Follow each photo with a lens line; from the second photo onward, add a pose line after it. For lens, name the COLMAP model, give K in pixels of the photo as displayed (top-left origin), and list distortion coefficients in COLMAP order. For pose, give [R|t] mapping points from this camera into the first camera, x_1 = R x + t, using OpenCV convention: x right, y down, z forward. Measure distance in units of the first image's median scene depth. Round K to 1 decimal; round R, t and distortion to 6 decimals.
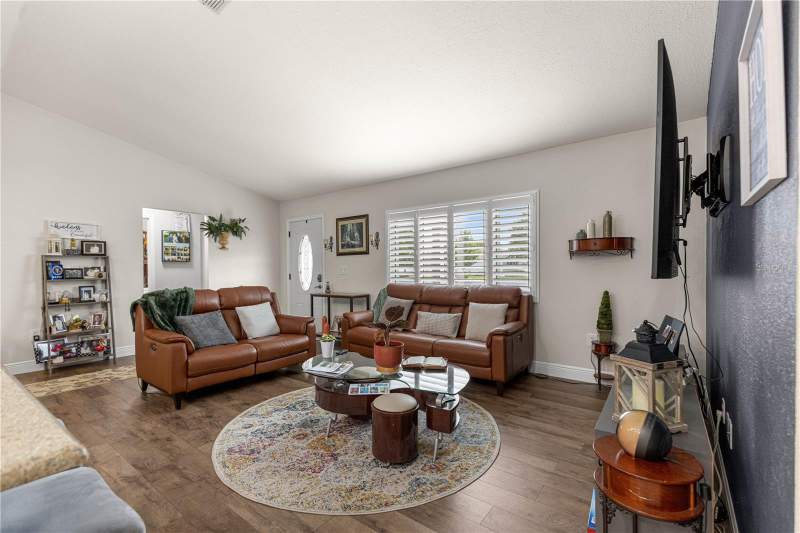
lens RADIAL K [[358.2, 0, 400.4], [0, 358.2, 269.7], [0, 0, 1]] dist [0.001637, -0.000465]
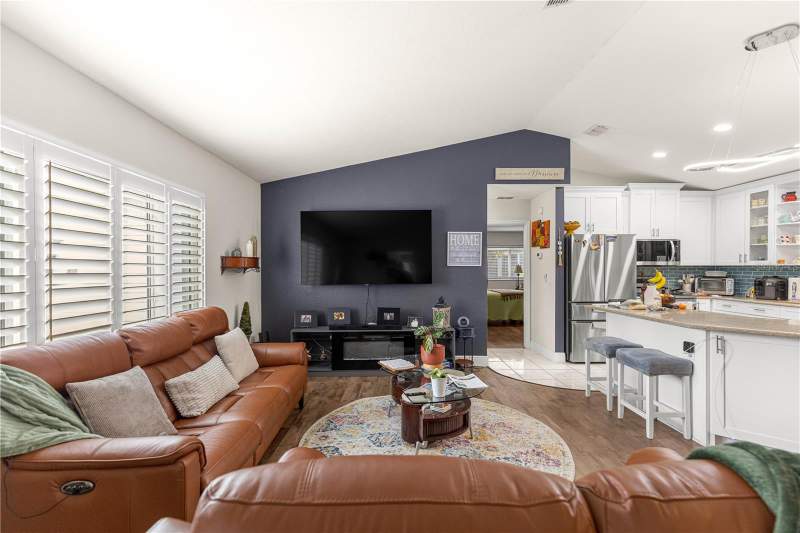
lens RADIAL K [[358.2, 0, 400.4], [0, 358.2, 269.7], [0, 0, 1]] dist [0.001637, -0.000465]
pose [[-0.618530, 0.007356, 0.785727, -0.626720], [0.007114, 0.999968, -0.003761, -0.036619], [-0.785729, 0.003264, -0.618562, 1.235557]]
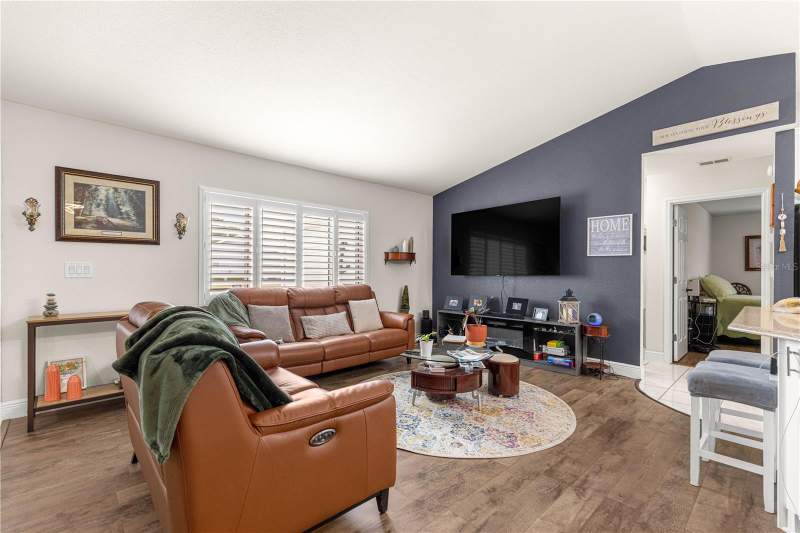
lens RADIAL K [[358.2, 0, 400.4], [0, 358.2, 269.7], [0, 0, 1]] dist [0.001637, -0.000465]
pose [[0.163083, 0.014890, 0.986500, -0.952809], [-0.006363, 0.999881, -0.014040, 0.009726], [-0.986592, -0.003987, 0.163159, 0.708110]]
